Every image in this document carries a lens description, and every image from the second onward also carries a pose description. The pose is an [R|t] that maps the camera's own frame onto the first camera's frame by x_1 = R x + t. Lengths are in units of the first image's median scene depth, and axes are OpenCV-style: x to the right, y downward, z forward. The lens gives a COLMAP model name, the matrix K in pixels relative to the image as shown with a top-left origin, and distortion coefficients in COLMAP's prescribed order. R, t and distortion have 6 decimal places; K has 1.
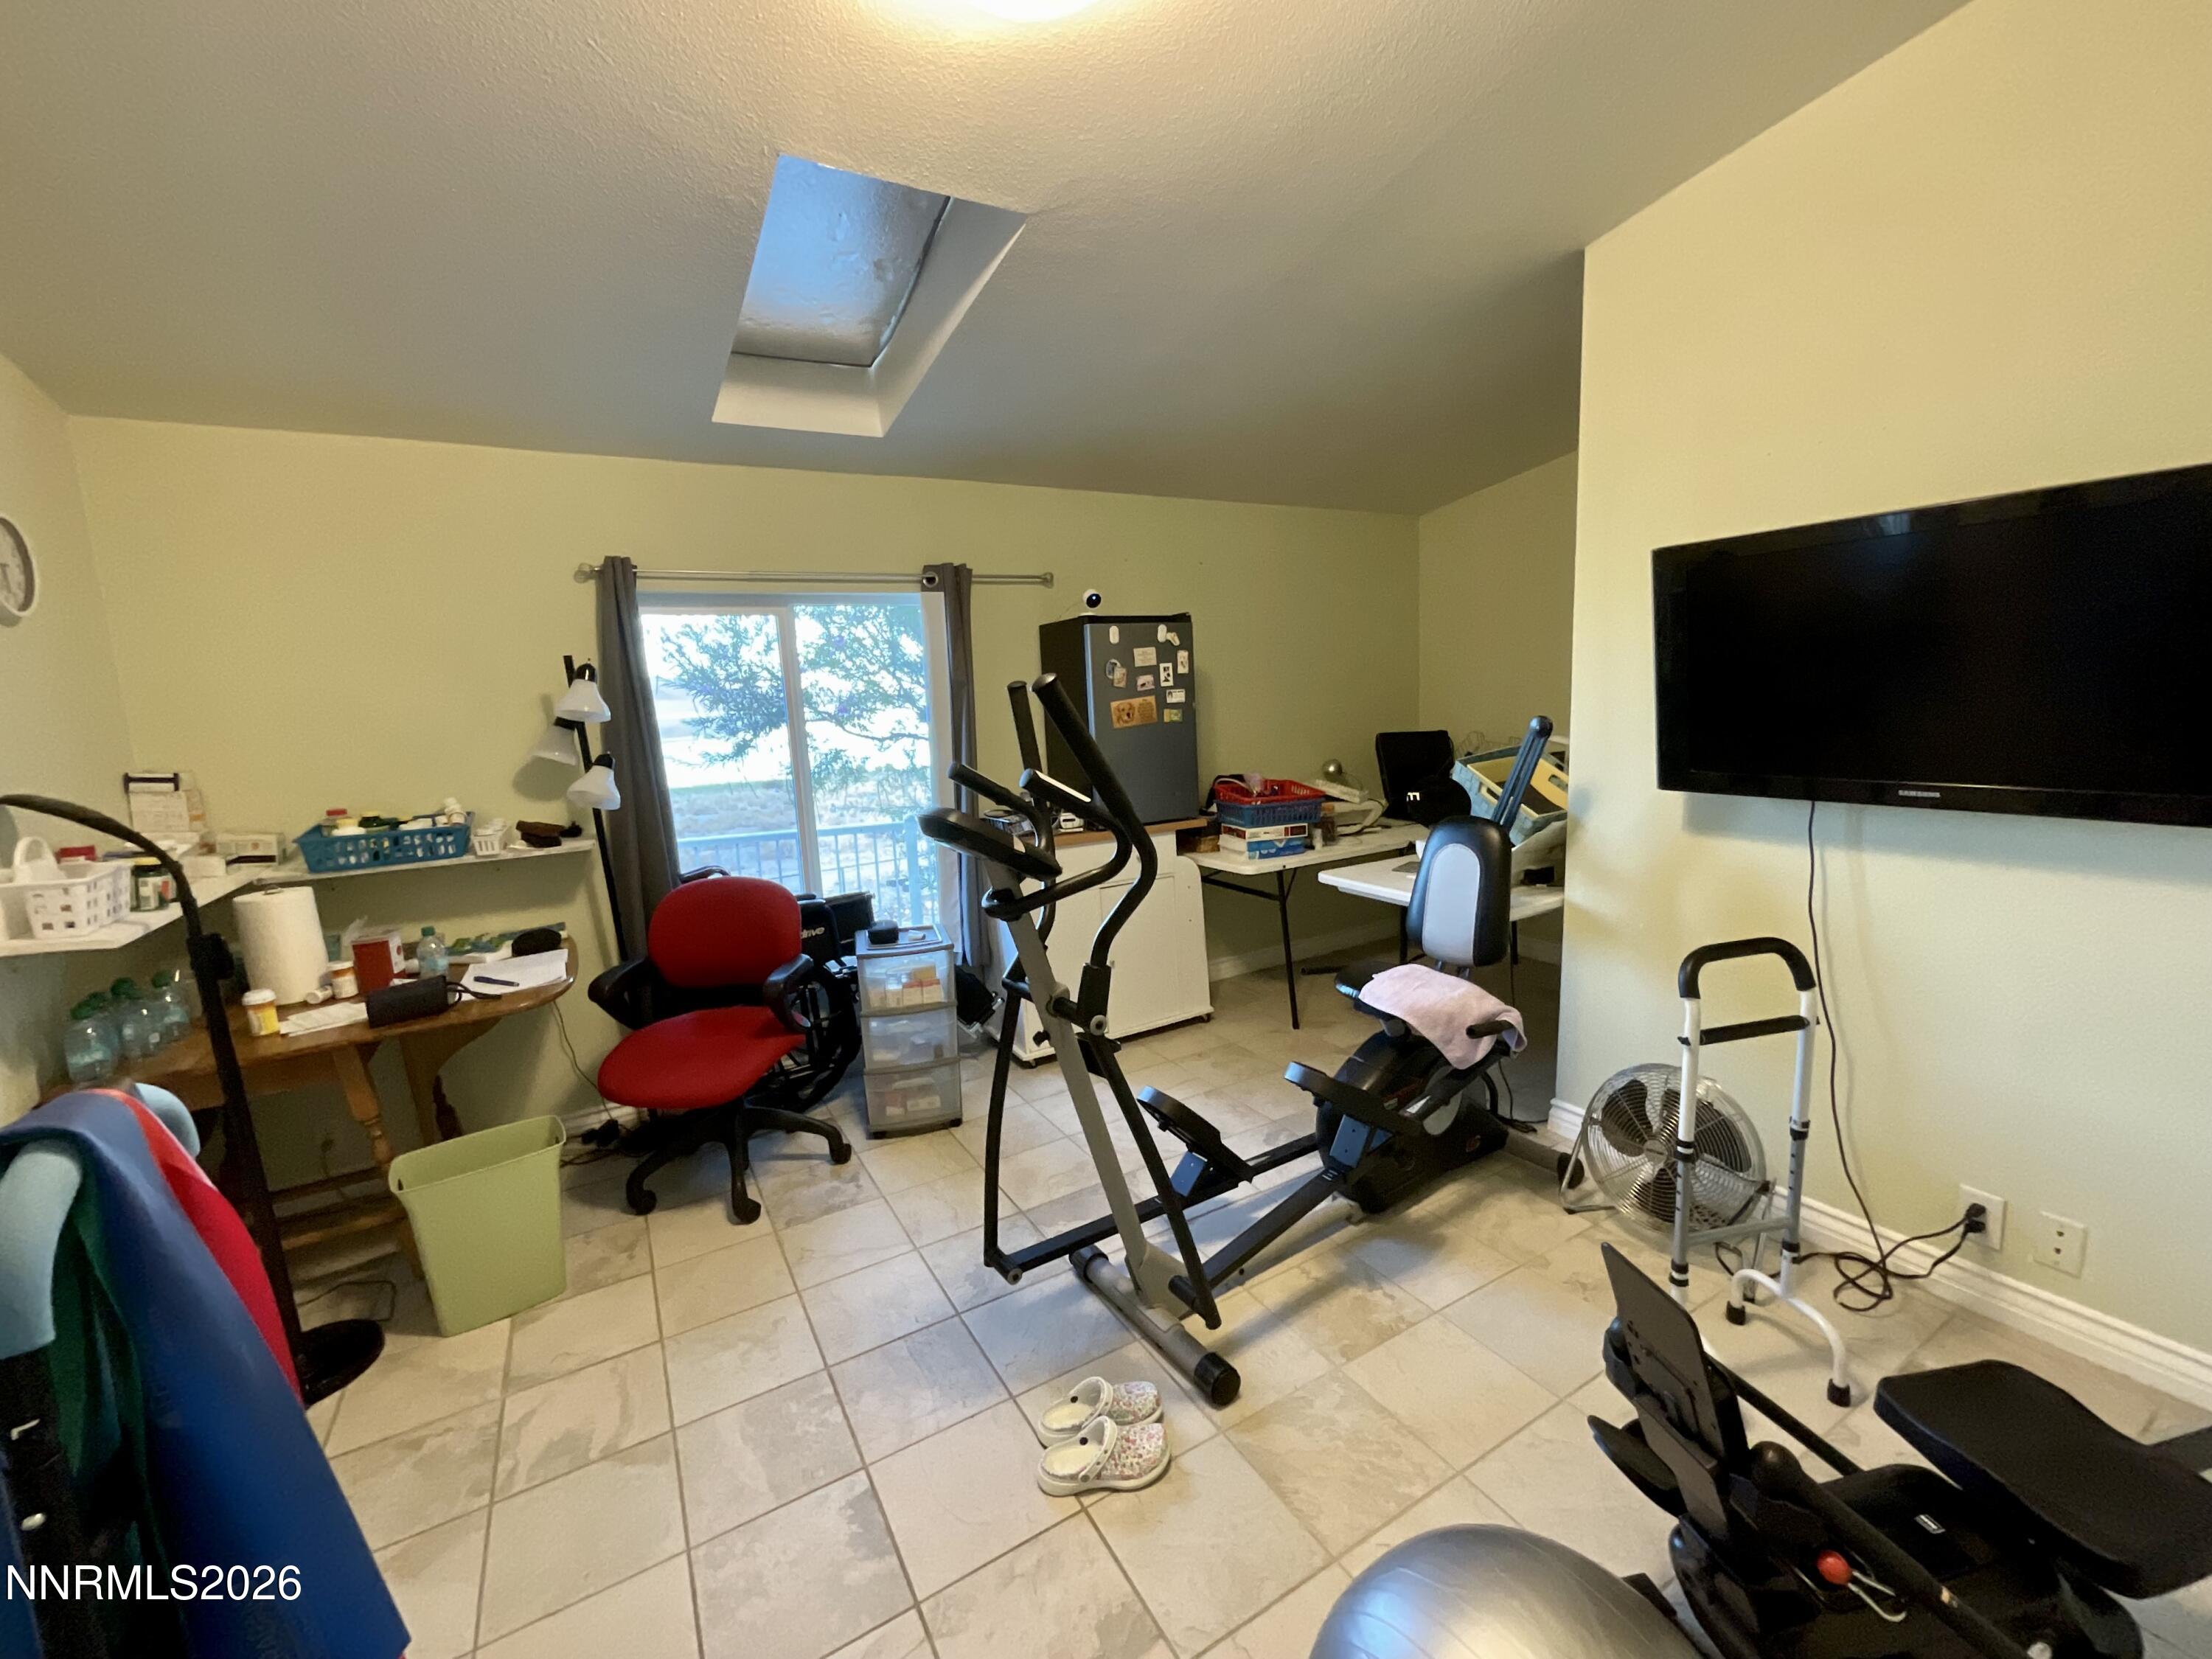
lens RADIAL K [[893.7, 0, 1073.2], [0, 893.7, 831.1], [0, 0, 1]] dist [0.002396, 0.000303]
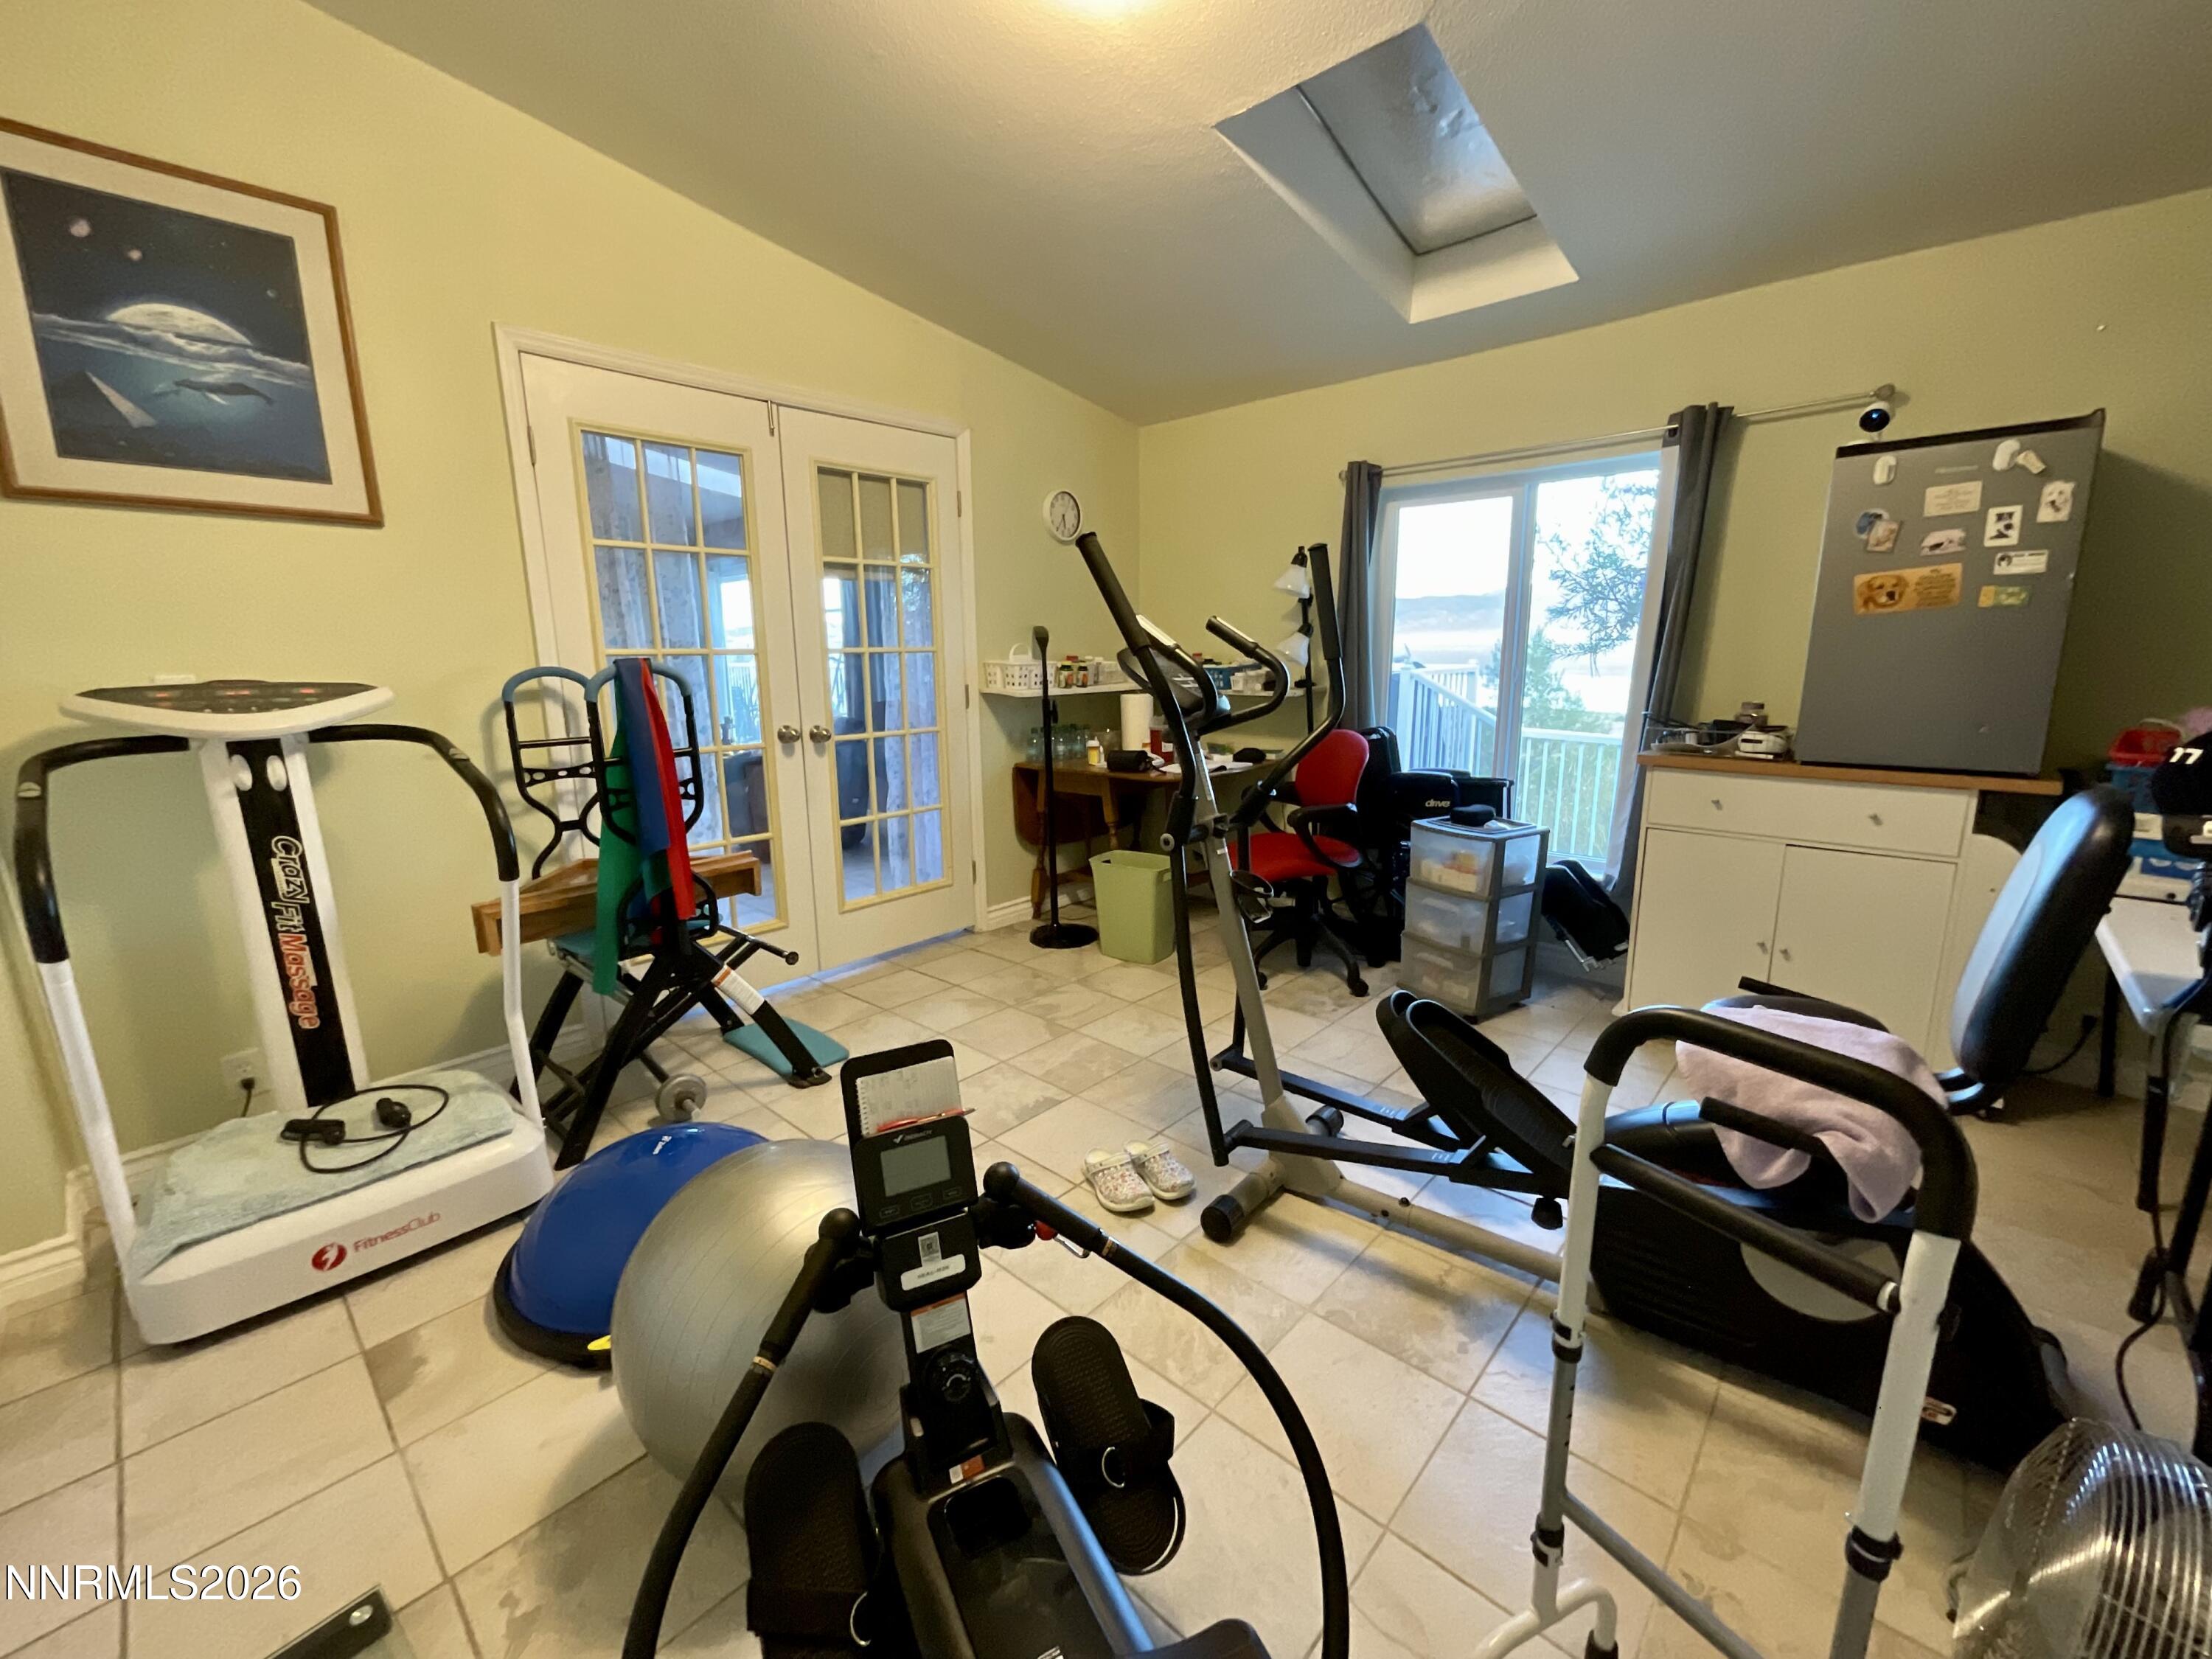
lens RADIAL K [[881.0, 0, 1104.9], [0, 881.0, 816.1], [0, 0, 1]] dist [-0.000135, -0.000036]
pose [[0.312571, 0.224529, -0.922977, 0.510637], [-0.153258, 0.970853, 0.184274, -0.003738], [0.937449, 0.083855, 0.337871, 0.259727]]
